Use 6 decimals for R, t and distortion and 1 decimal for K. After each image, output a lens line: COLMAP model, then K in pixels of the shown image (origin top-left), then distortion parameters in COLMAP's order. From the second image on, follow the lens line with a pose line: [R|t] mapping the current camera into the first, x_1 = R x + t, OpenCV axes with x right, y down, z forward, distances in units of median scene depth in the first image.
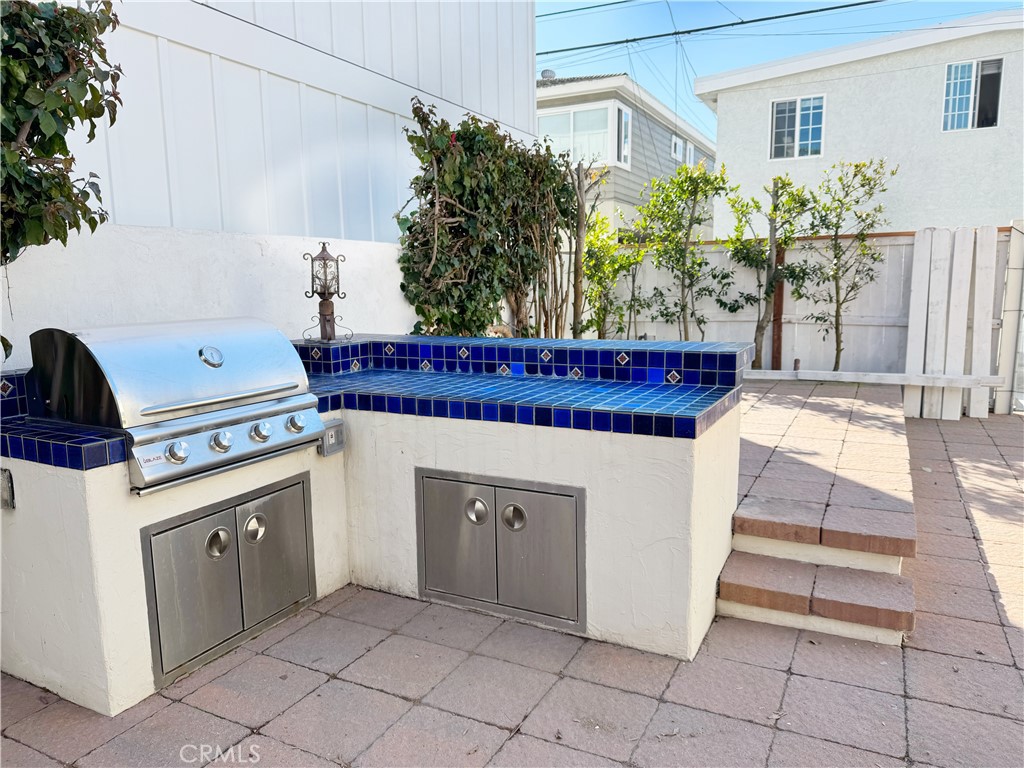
lens RADIAL K [[719.9, 0, 512.4], [0, 719.9, 385.2], [0, 0, 1]] dist [-0.002047, -0.000318]
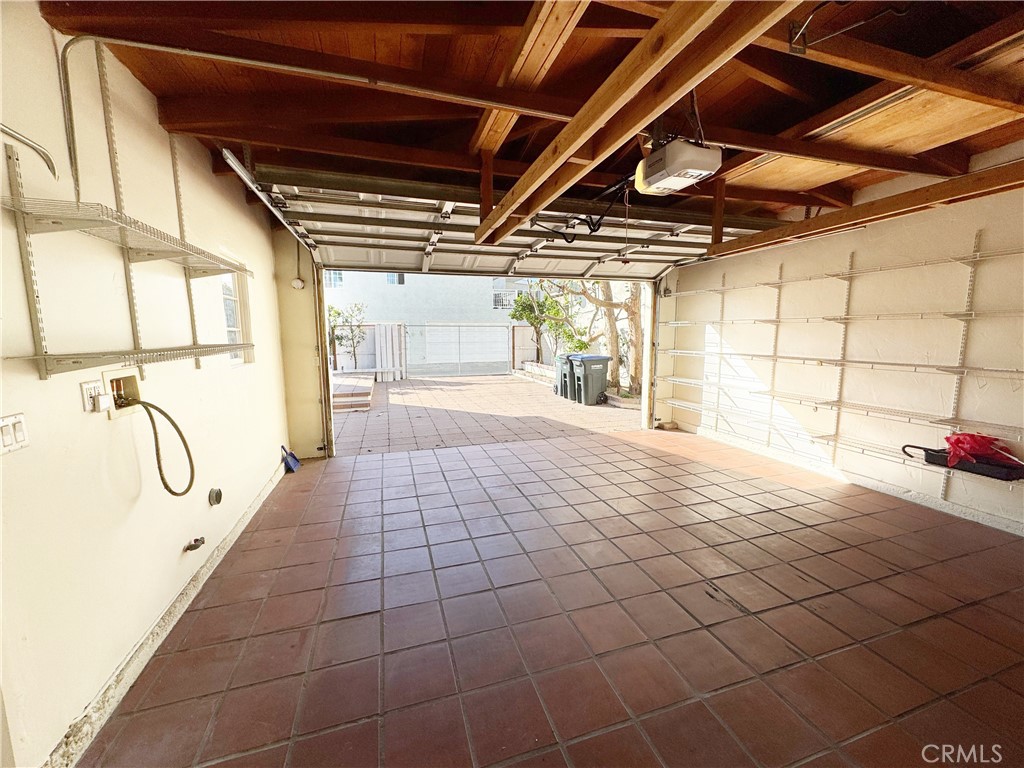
lens RADIAL K [[410.0, 0, 514.0], [0, 410.0, 385.8], [0, 0, 1]] dist [-0.003037, 0.000014]
pose [[0.712150, -0.078818, 0.697589, -0.299997], [0.098792, 0.995041, 0.011572, 0.098425], [-0.695042, 0.060675, 0.716404, -0.732022]]
